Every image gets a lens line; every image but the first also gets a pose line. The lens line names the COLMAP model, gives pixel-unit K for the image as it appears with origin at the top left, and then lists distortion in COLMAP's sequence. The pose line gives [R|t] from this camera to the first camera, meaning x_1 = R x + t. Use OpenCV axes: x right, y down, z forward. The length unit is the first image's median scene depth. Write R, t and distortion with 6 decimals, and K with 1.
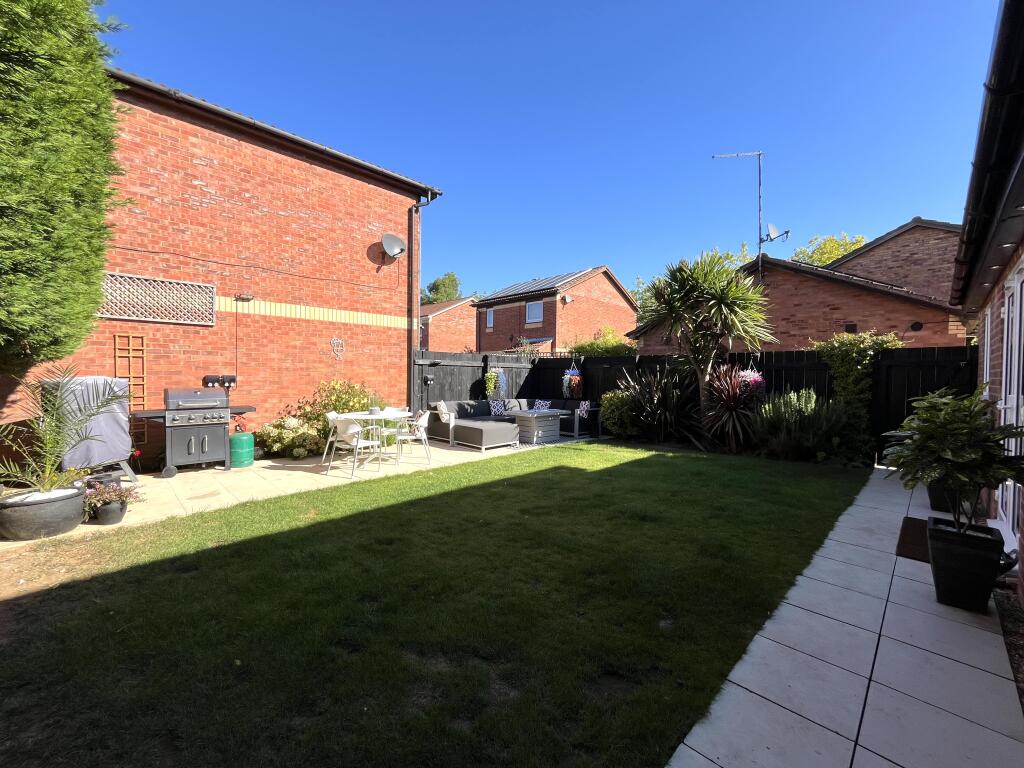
lens RADIAL K [[419.3, 0, 508.2], [0, 419.3, 378.7], [0, 0, 1]] dist [-0.003480, -0.000119]
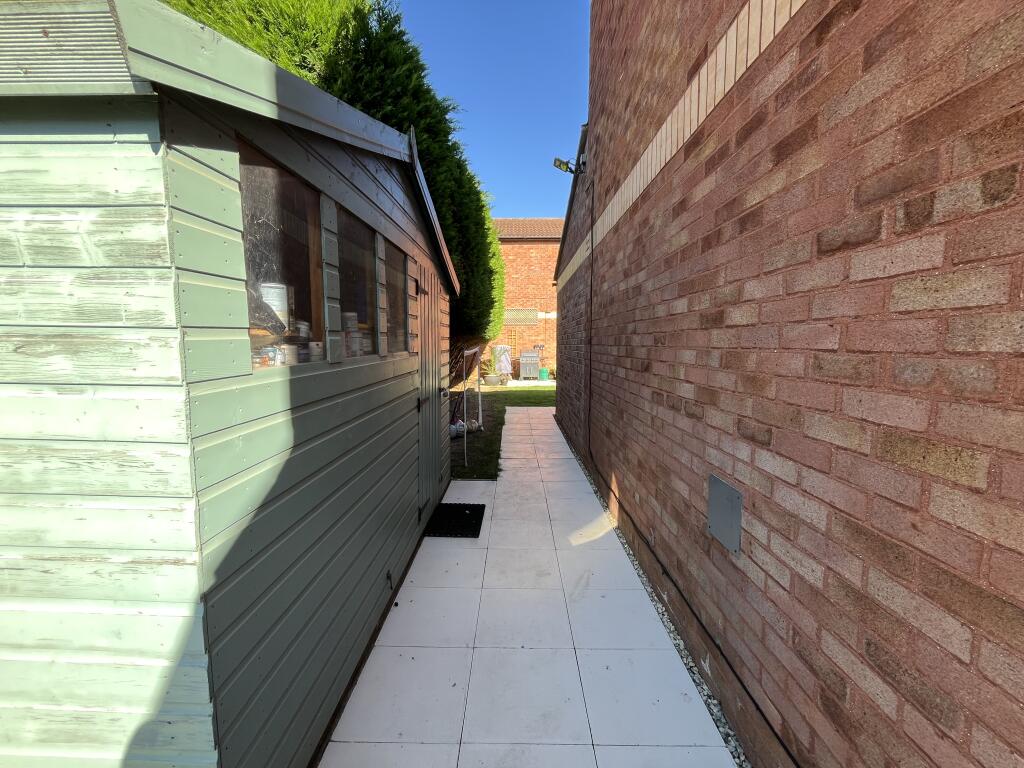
lens RADIAL K [[419.3, 0, 510.4], [0, 419.3, 380.7], [0, 0, 1]] dist [-0.003480, -0.000119]
pose [[0.706131, 0.054923, -0.705948, 1.120334], [0.000703, 0.996932, 0.078265, 0.011035], [0.708081, -0.055761, 0.703926, -1.028100]]
